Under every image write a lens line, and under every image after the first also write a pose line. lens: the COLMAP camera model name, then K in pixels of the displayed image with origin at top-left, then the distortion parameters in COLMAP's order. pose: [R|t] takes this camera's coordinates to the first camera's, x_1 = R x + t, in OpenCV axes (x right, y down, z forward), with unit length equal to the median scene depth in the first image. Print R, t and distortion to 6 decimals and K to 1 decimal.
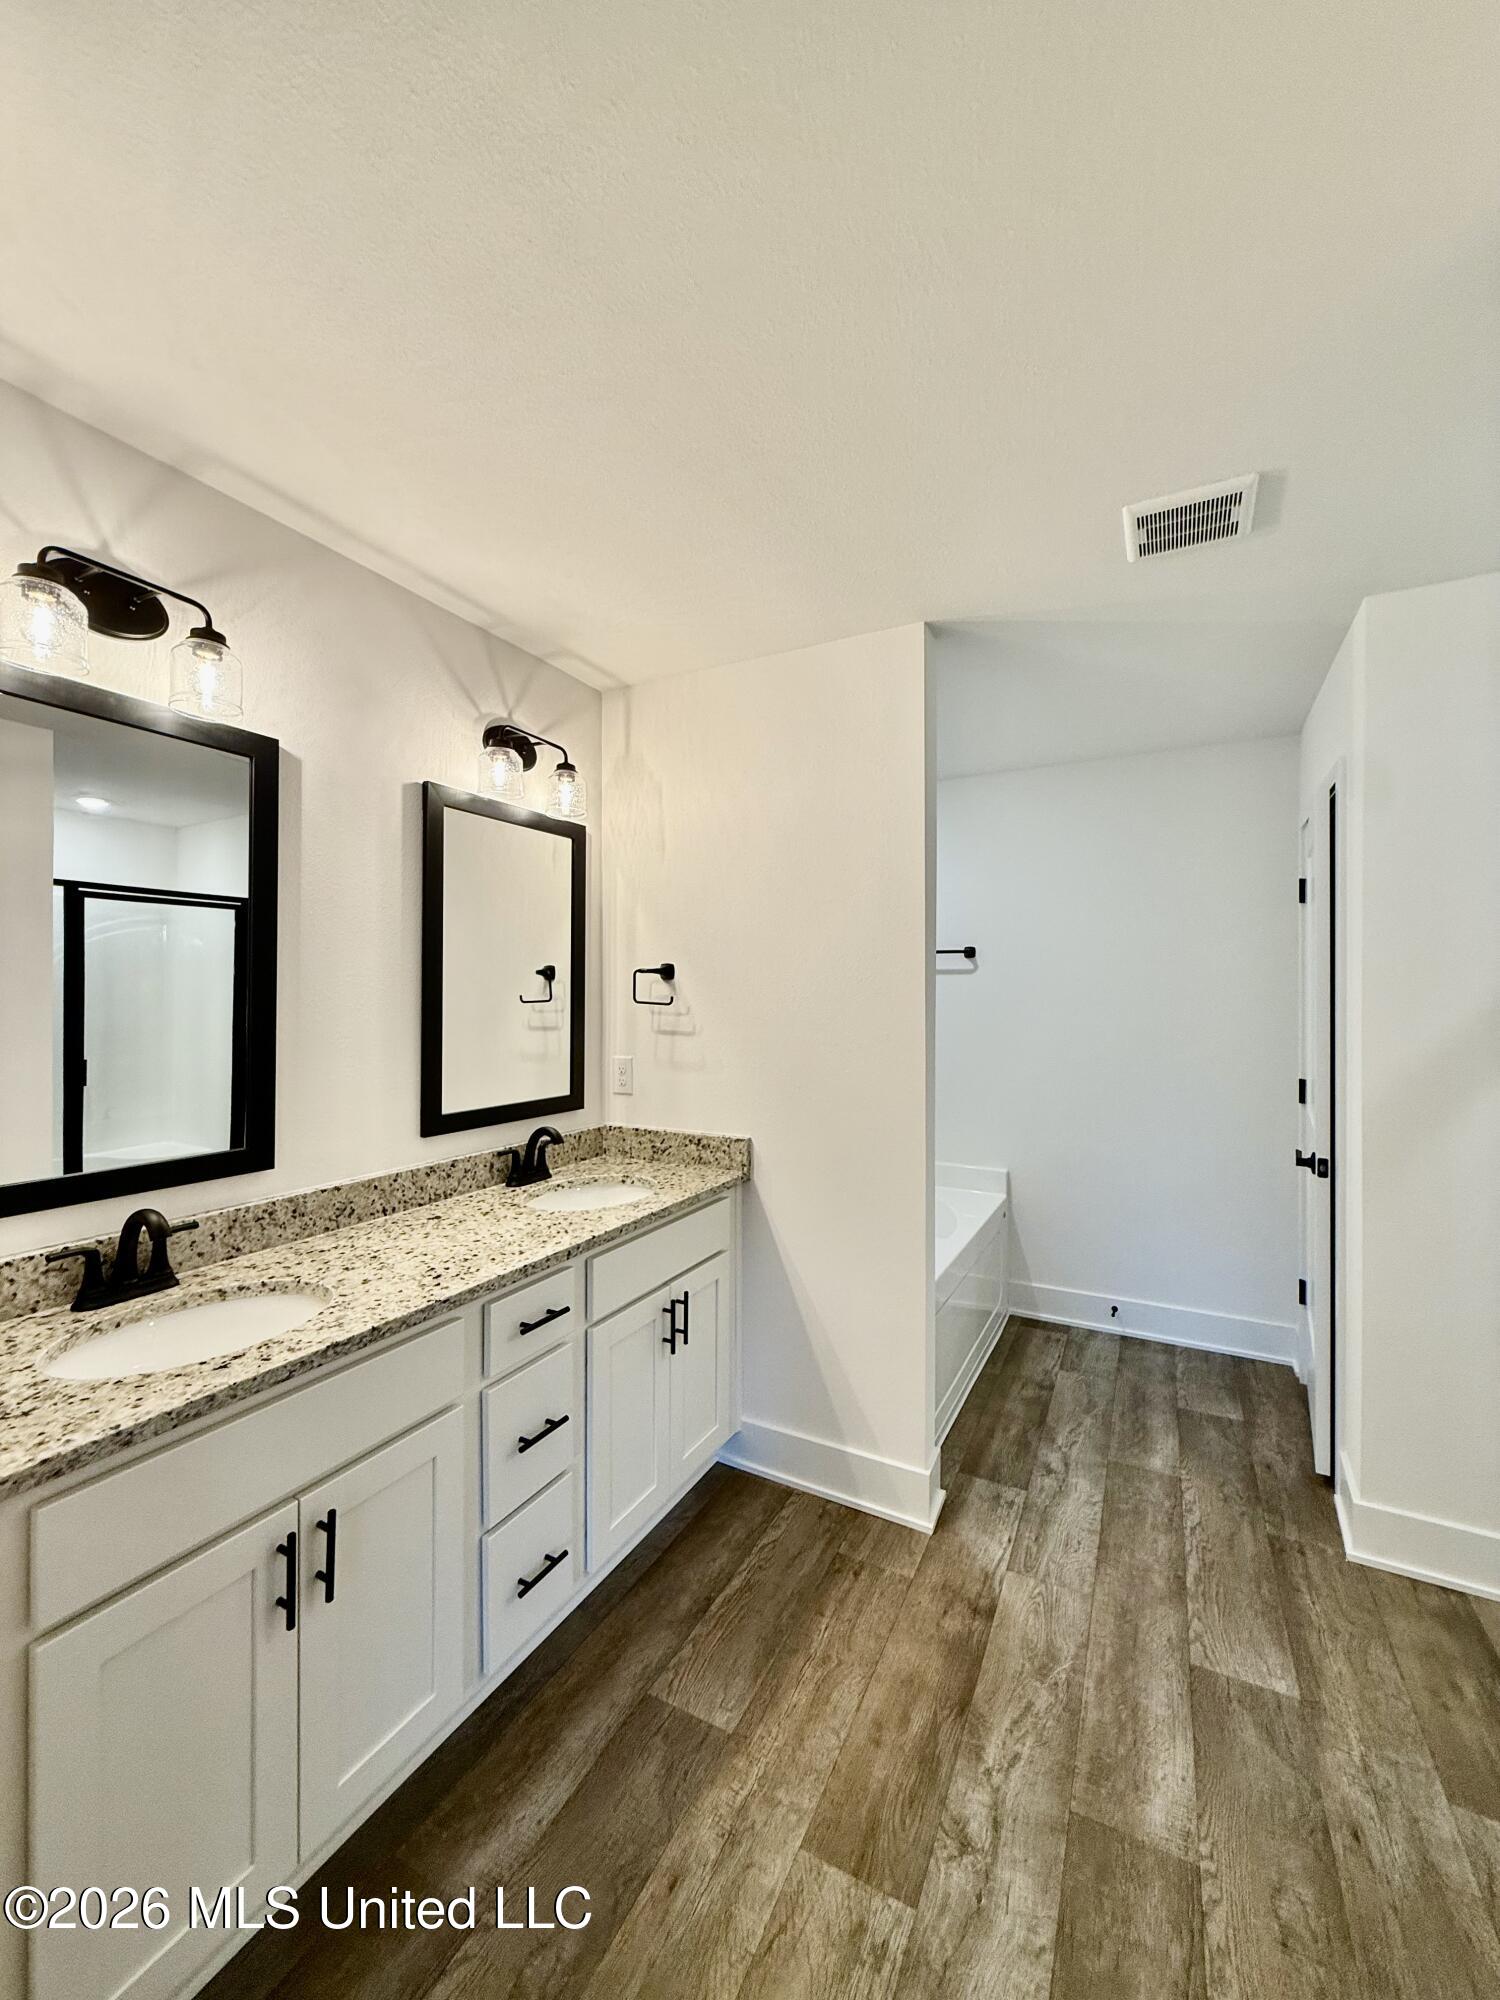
lens RADIAL K [[795.0, 0, 748.1], [0, 795.0, 994.6], [0, 0, 1]] dist [0.000318, -0.000163]
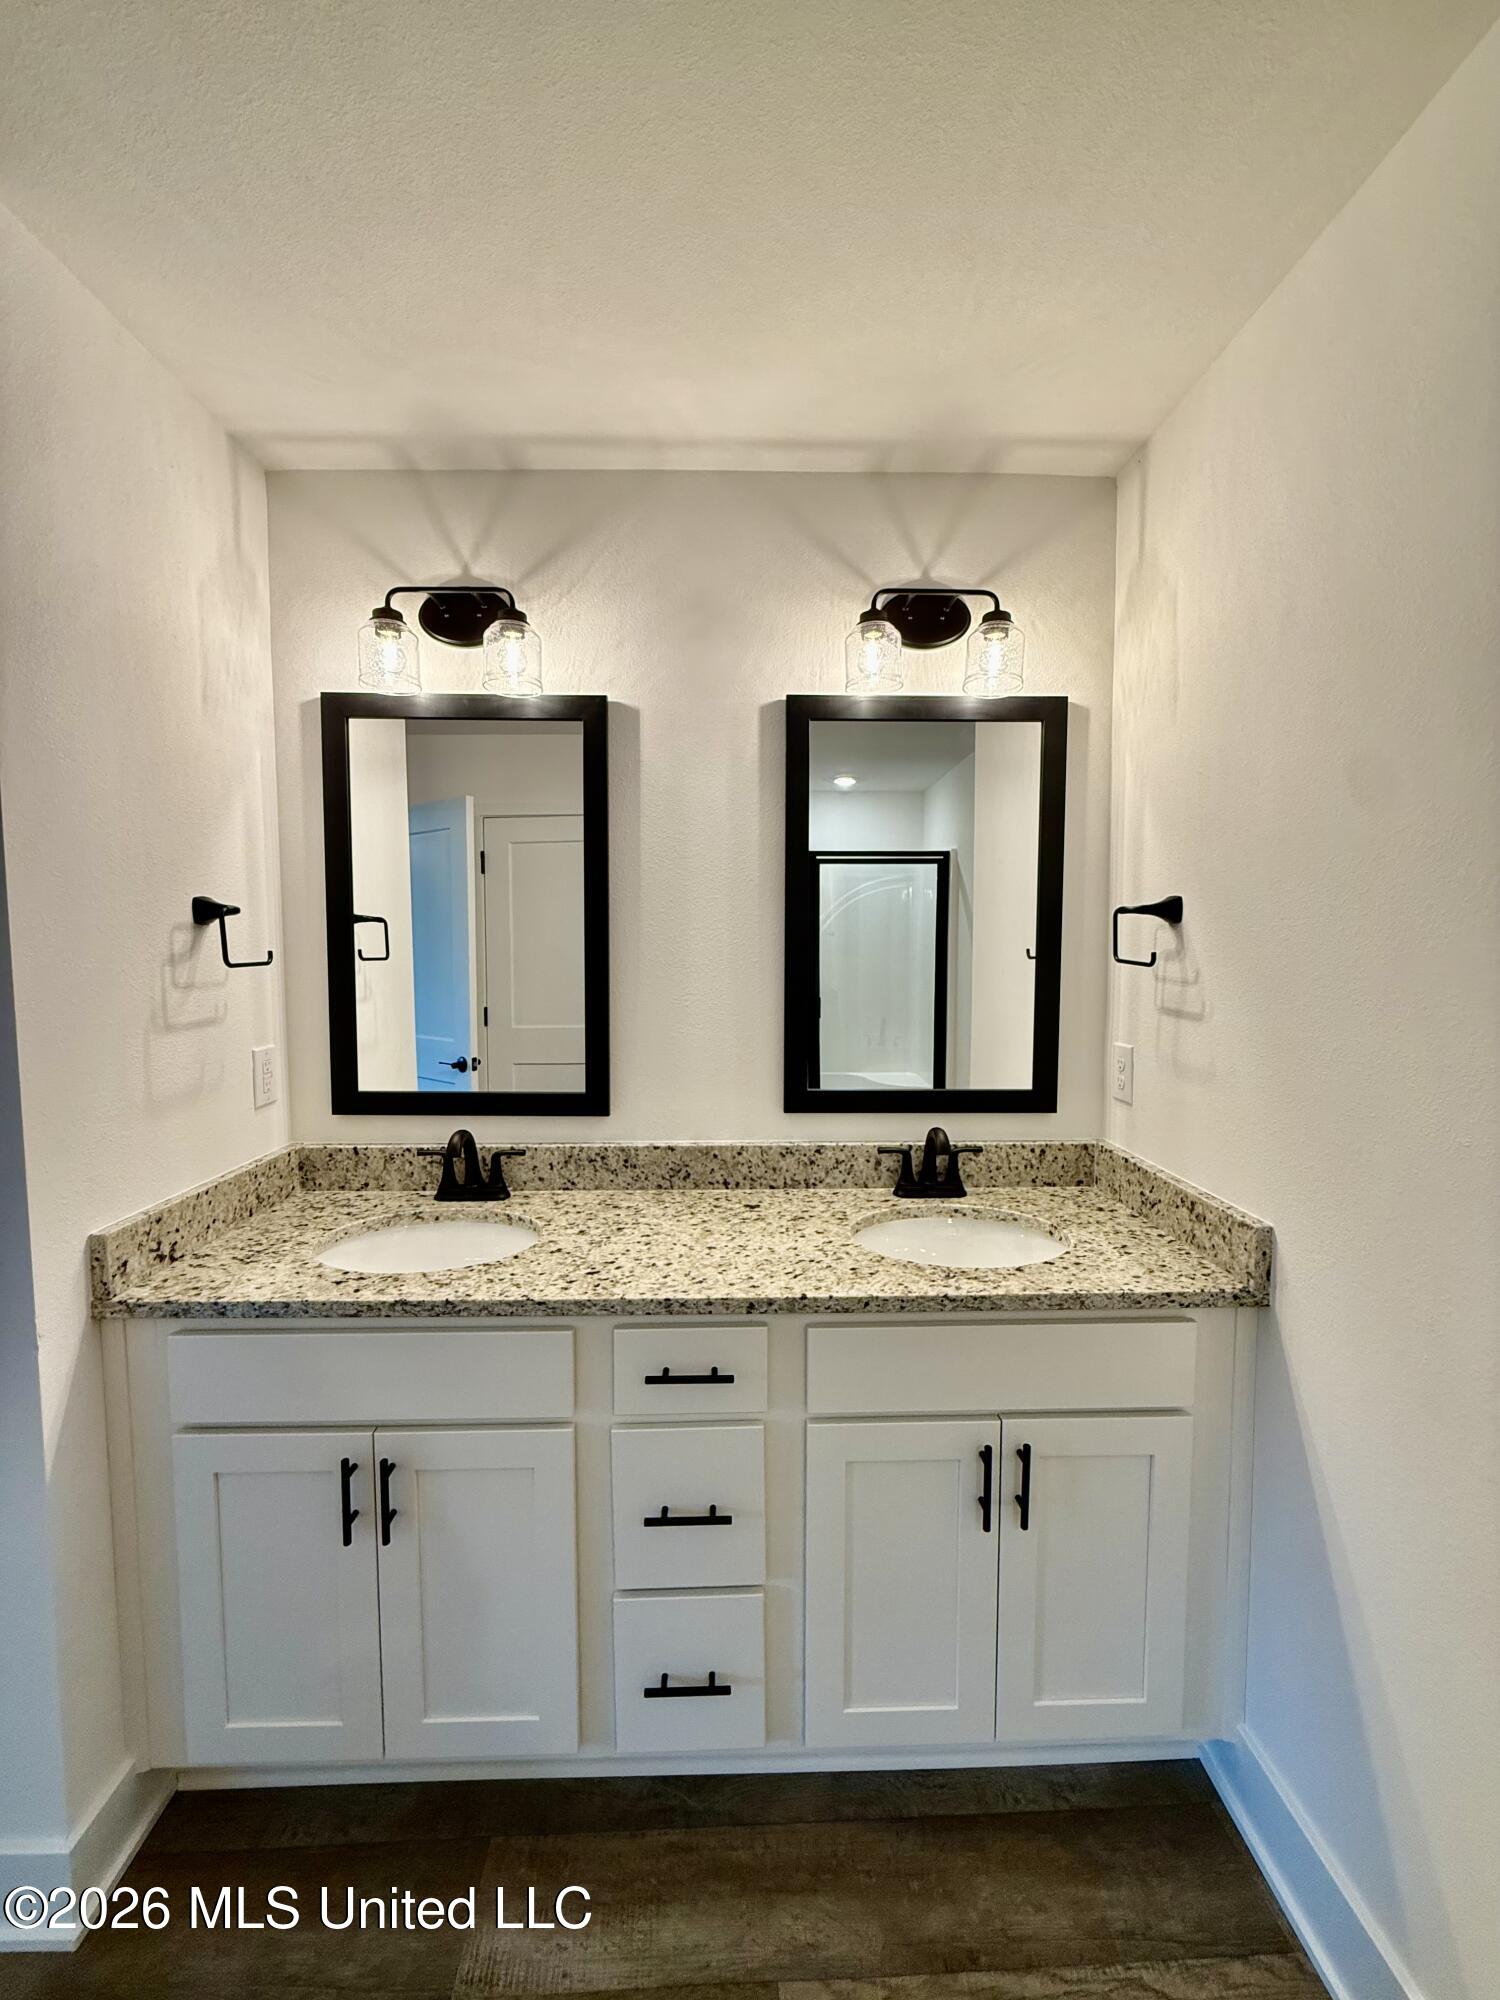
lens RADIAL K [[777.3, 0, 753.5], [0, 777.3, 1003.5], [0, 0, 1]] dist [-0.000876, -0.000088]
pose [[0.495987, 0.056367, -0.866499, 0.347681], [0.001320, 0.997841, 0.065666, 0.003567], [0.868329, -0.033714, 0.494841, 0.614936]]
